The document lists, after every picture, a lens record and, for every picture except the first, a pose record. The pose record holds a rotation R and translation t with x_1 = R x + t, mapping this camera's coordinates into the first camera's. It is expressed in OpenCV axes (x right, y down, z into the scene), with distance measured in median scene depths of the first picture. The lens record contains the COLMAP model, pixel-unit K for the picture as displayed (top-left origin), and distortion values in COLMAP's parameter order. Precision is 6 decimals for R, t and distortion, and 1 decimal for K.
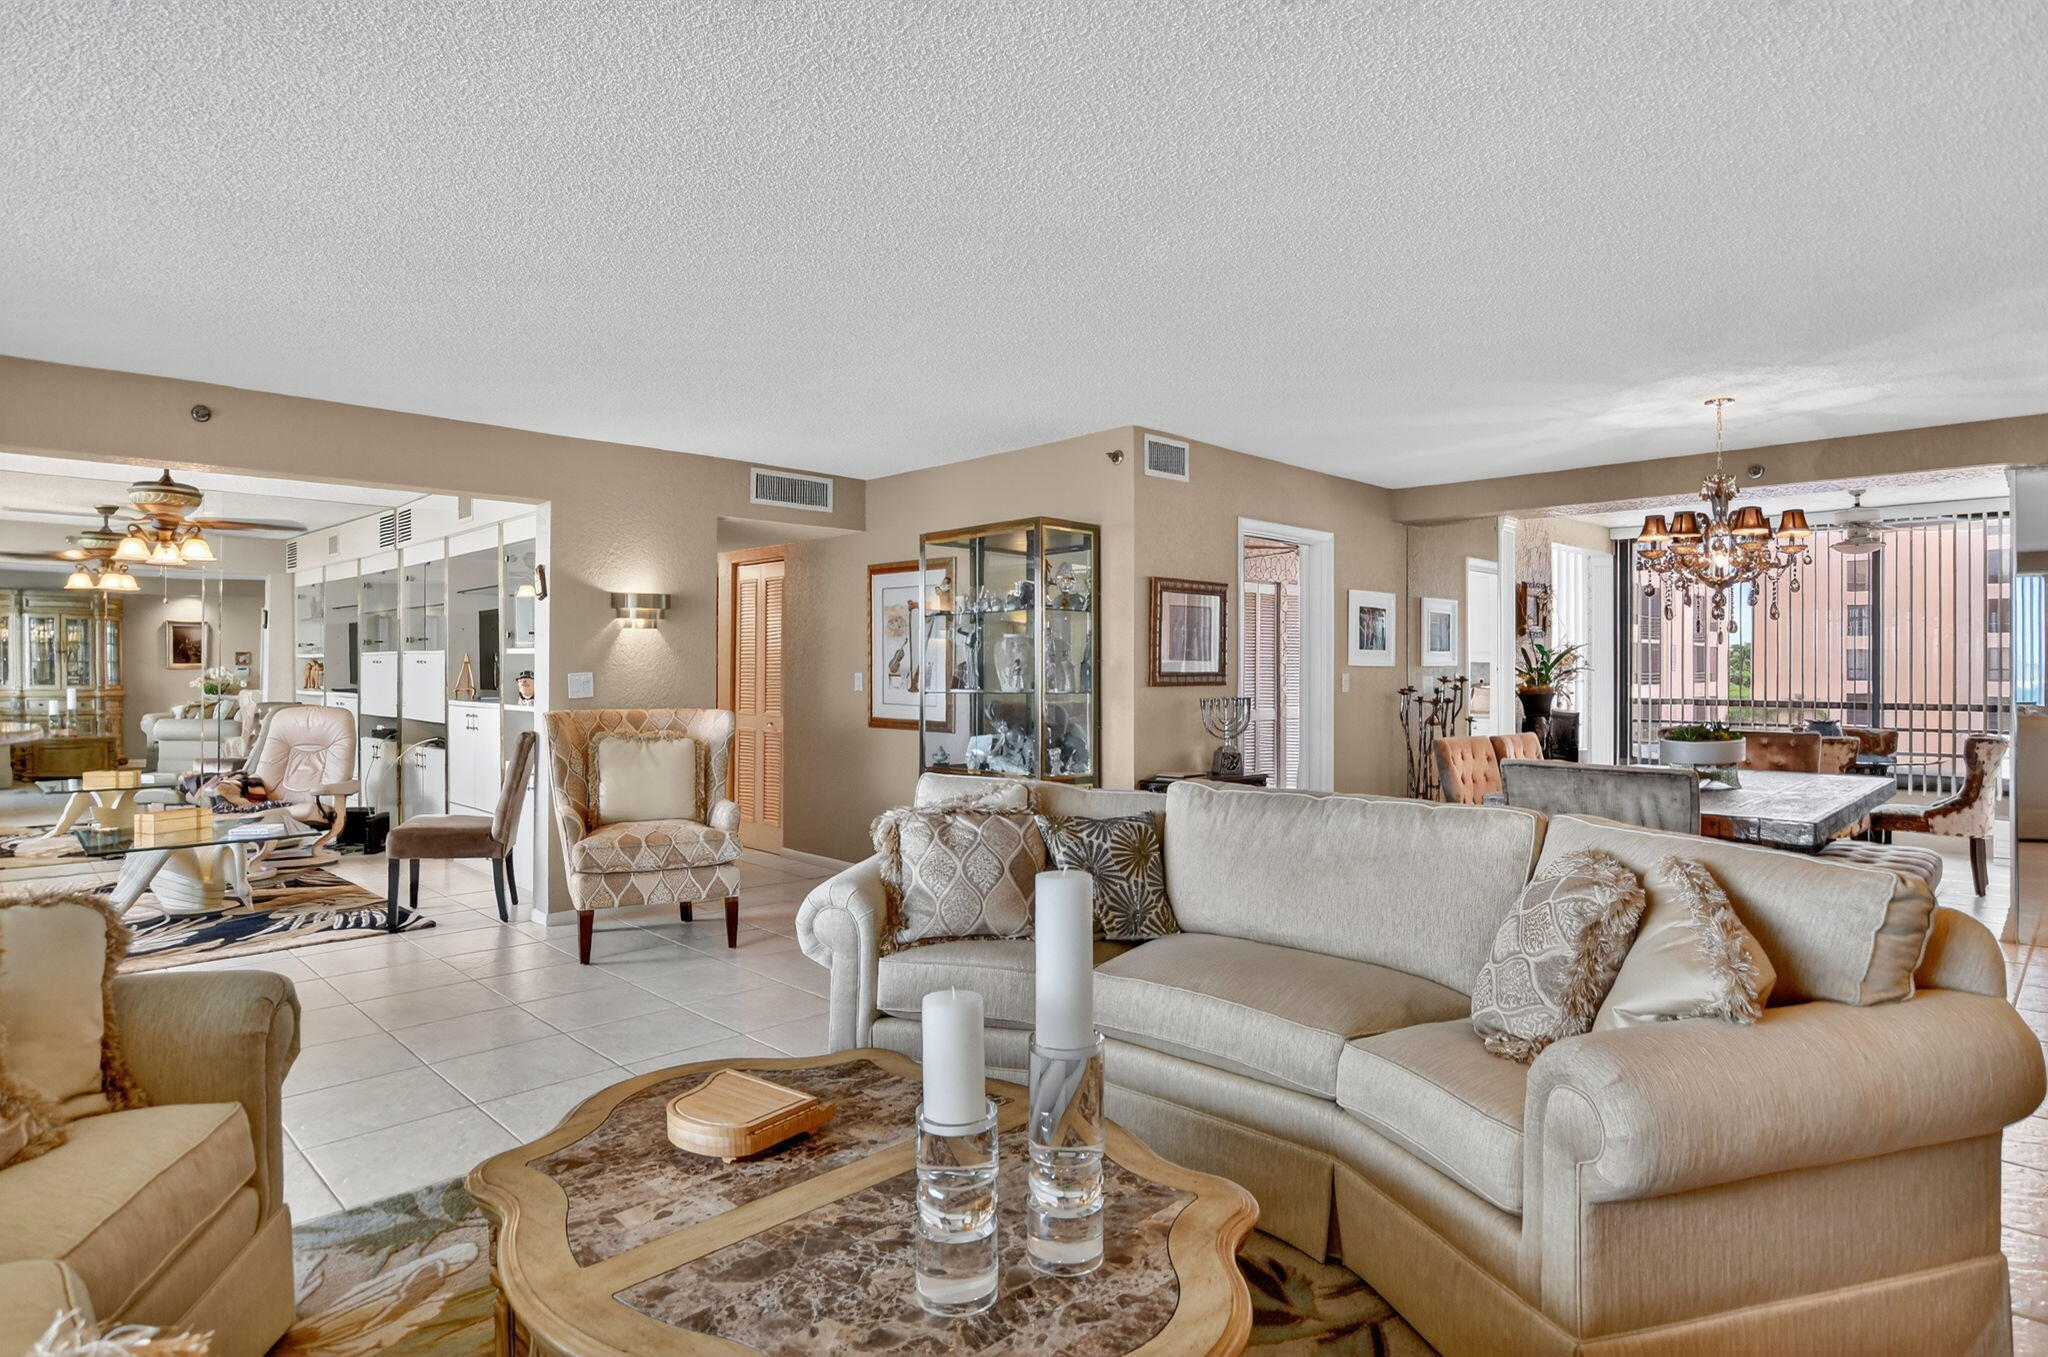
lens RADIAL K [[1120.1, 0, 975.5], [0, 1120.1, 657.5], [0, 0, 1]] dist [-0.022984, 0.001601]
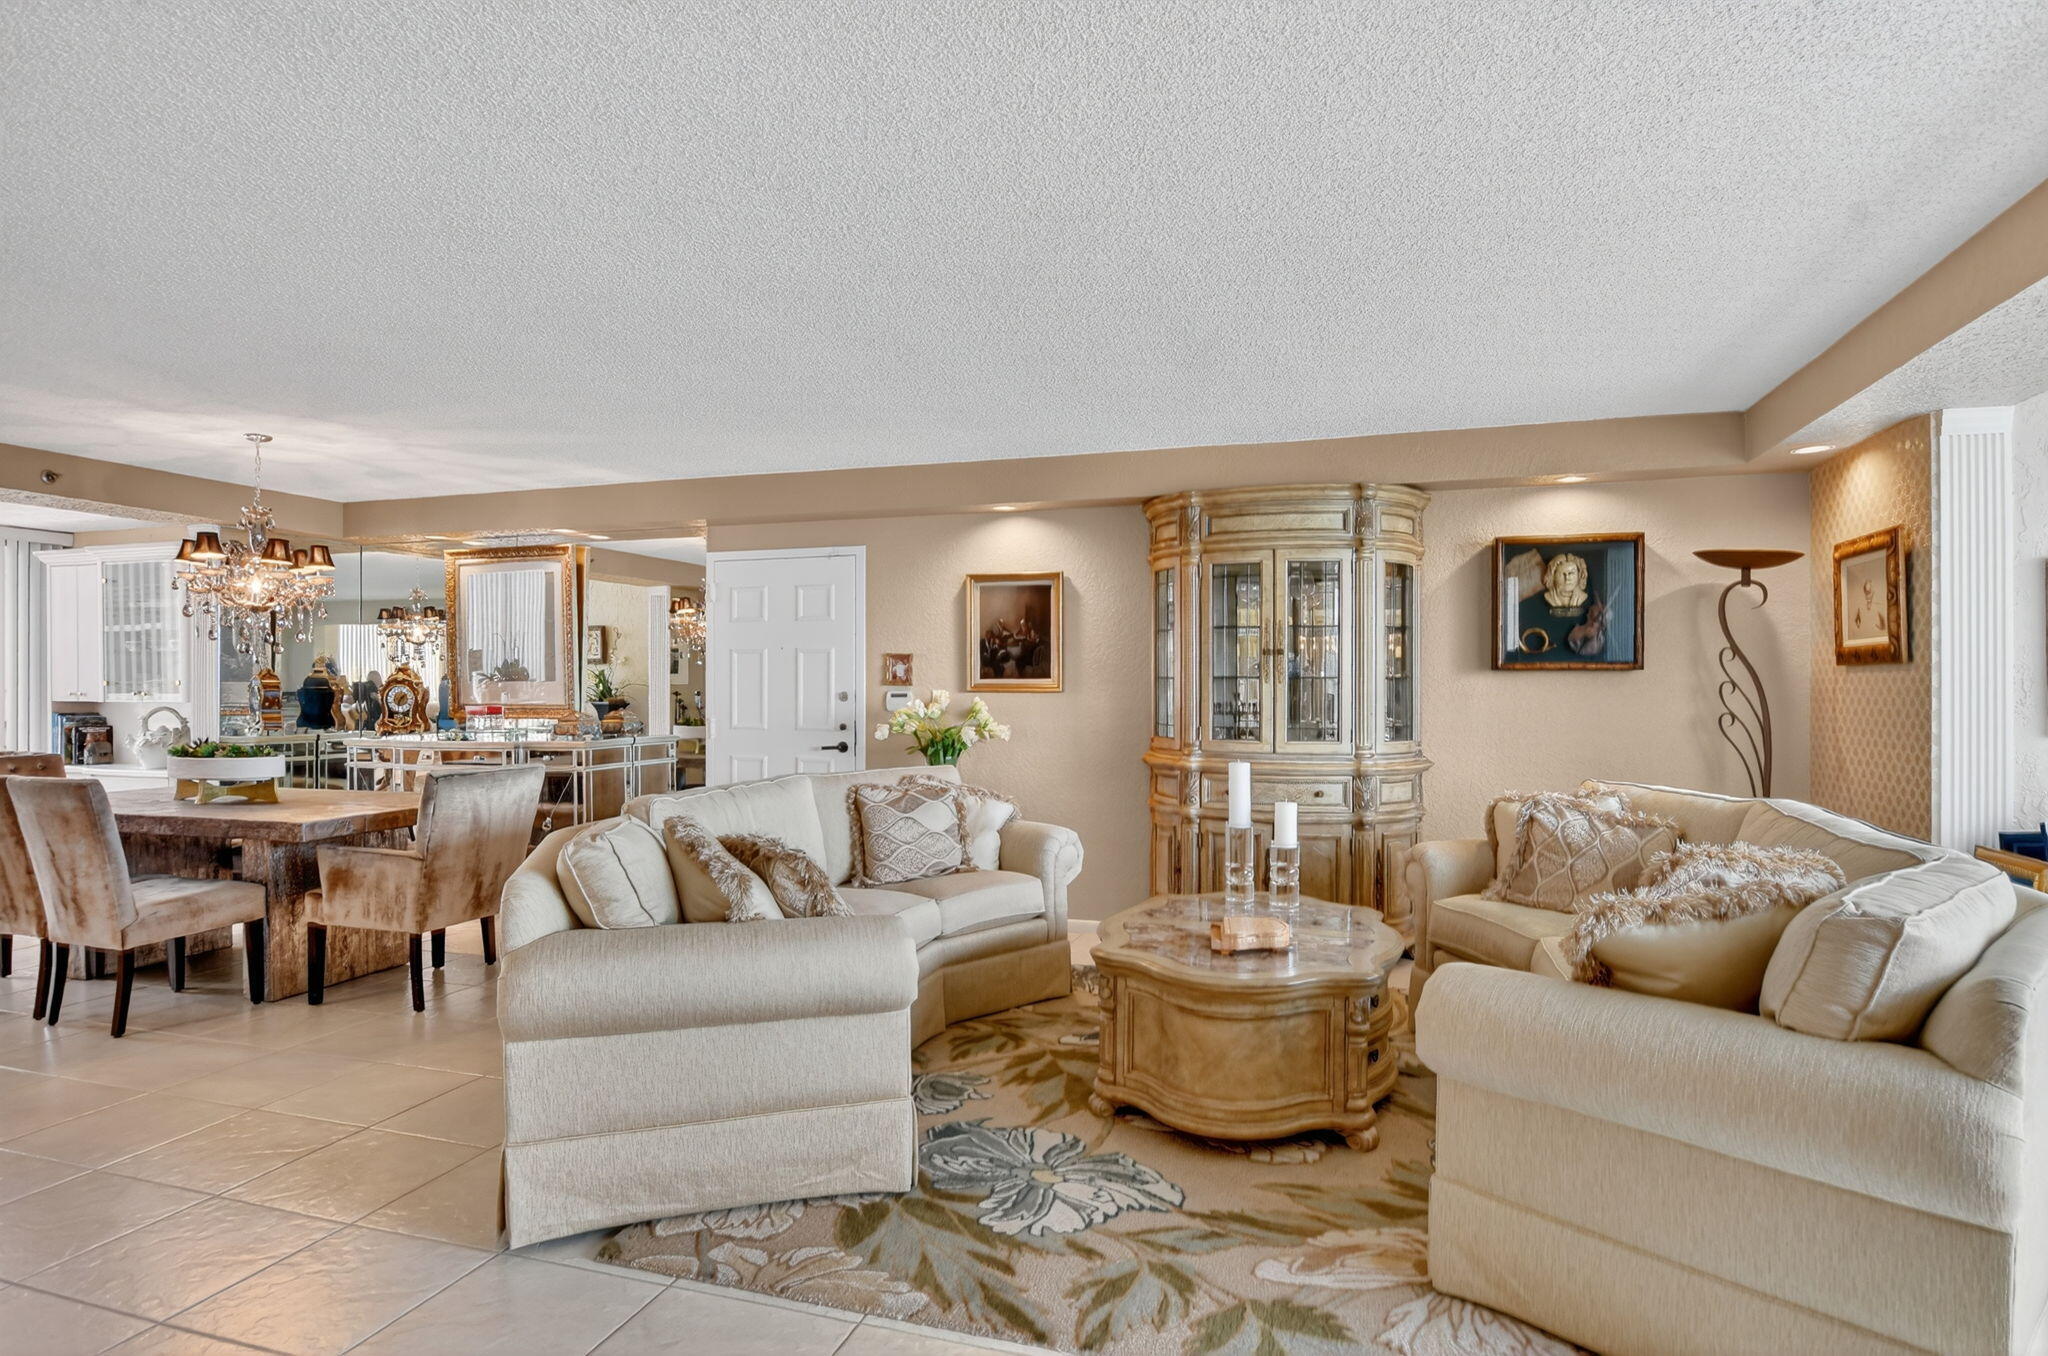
lens RADIAL K [[1111.6, 0, 1025.4], [0, 1111.6, 681.4], [0, 0, 1]] dist [-0.022968, 0.003050]
pose [[-0.489452, 0.003156, 0.872025, -0.445769], [-0.003473, 0.999978, -0.005569, 0.005724], [-0.872023, -0.005754, -0.489430, 0.620027]]
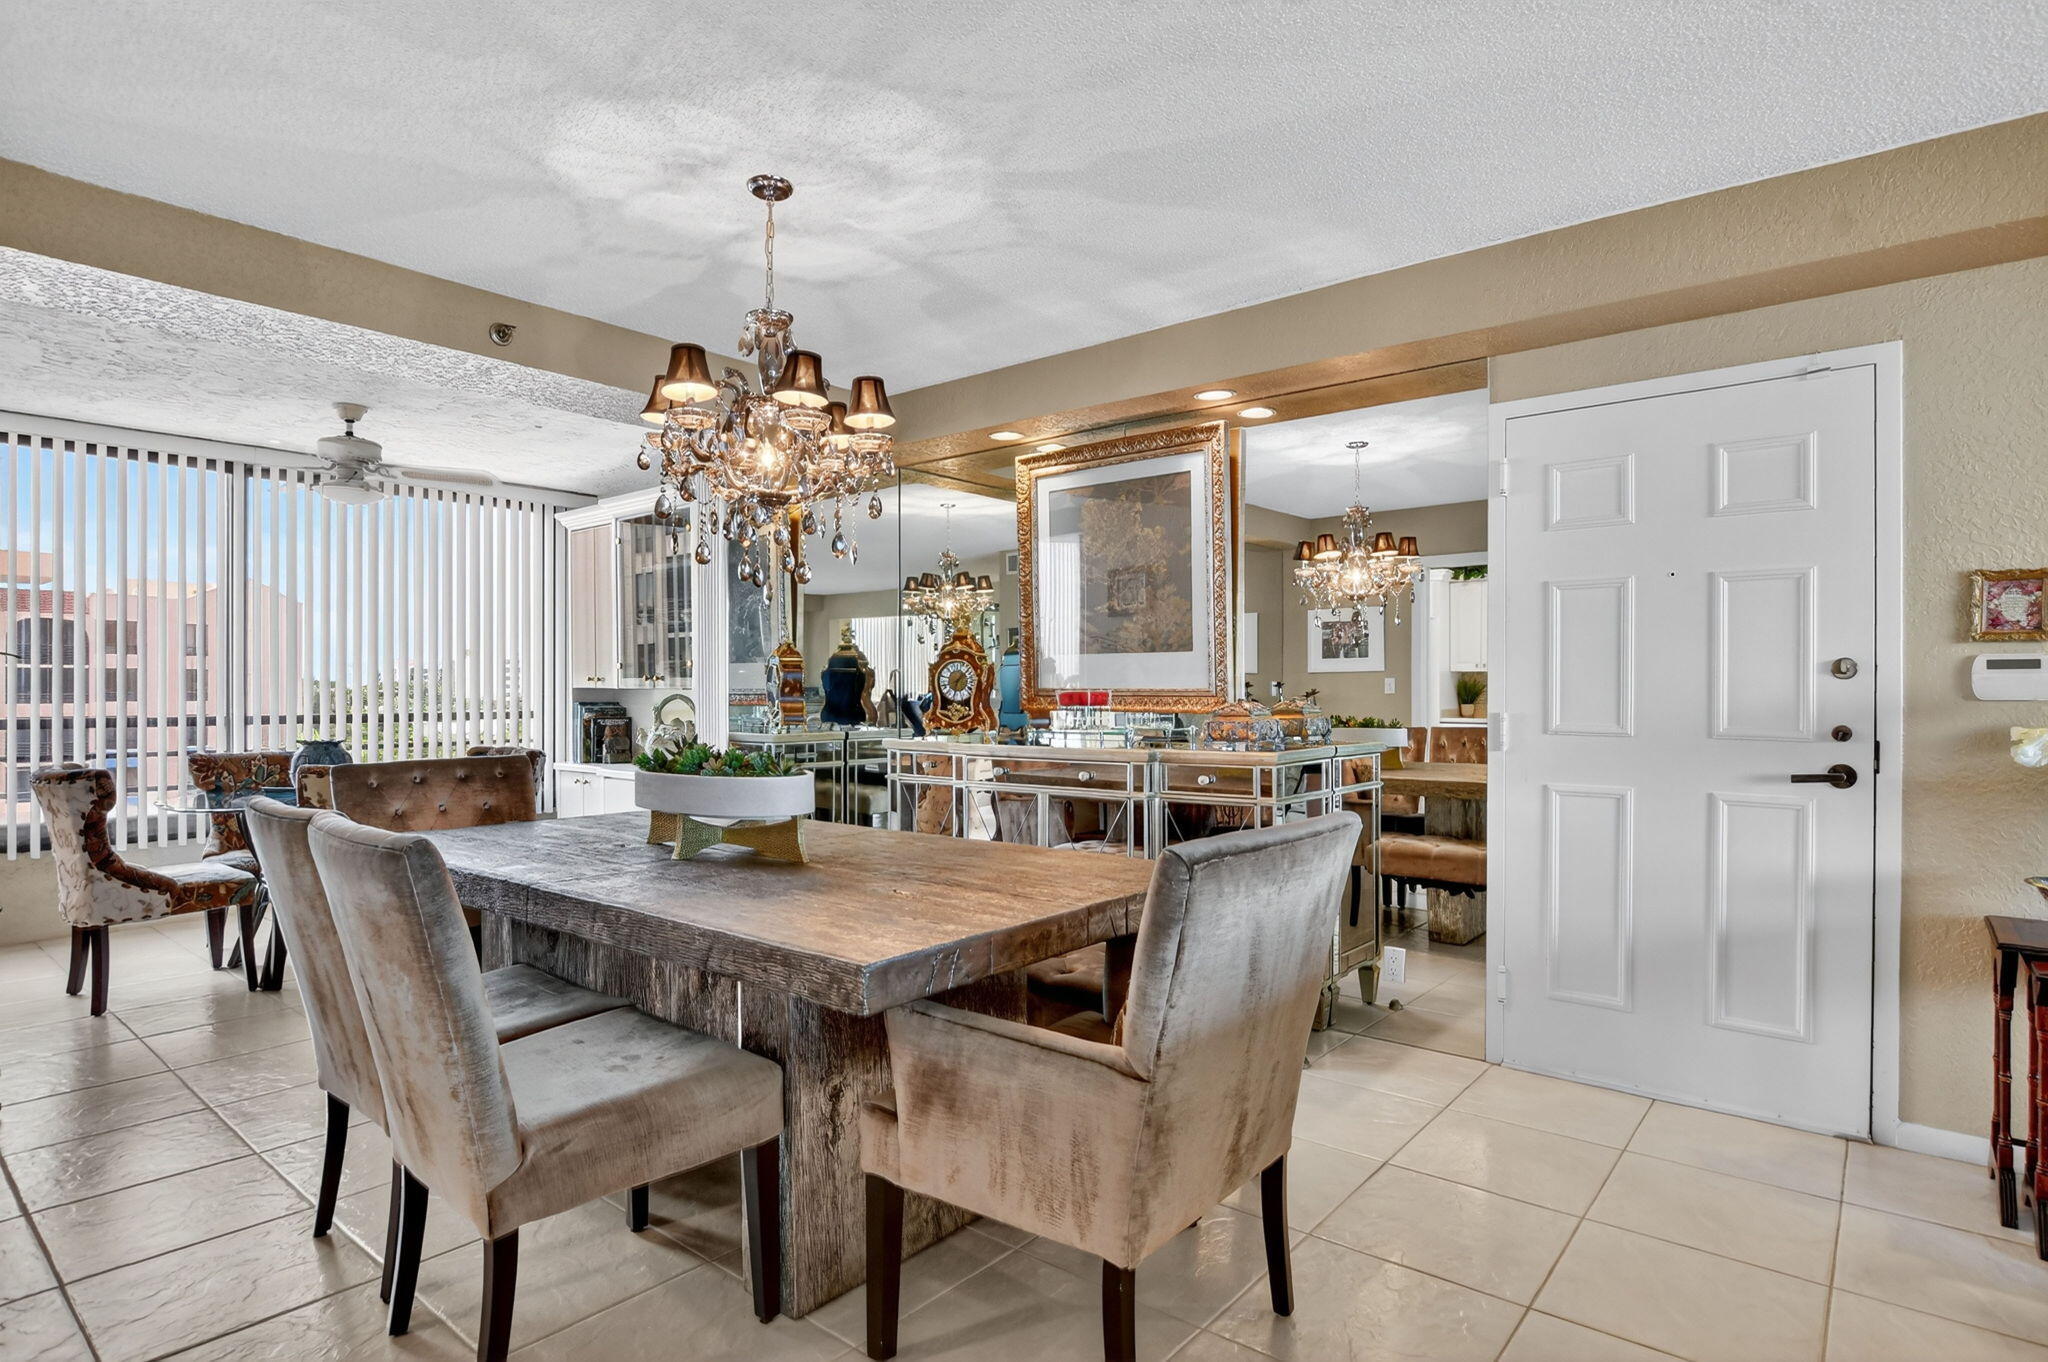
lens RADIAL K [[1074.1, 0, 1024.7], [0, 1074.1, 694.8], [0, 0, 1]] dist [-0.026514, 0.002954]
pose [[-0.123912, -0.005182, 0.992280, 0.068367], [-0.005246, 0.999976, 0.004567, 0.023805], [-0.992279, -0.004640, -0.123937, 0.666160]]
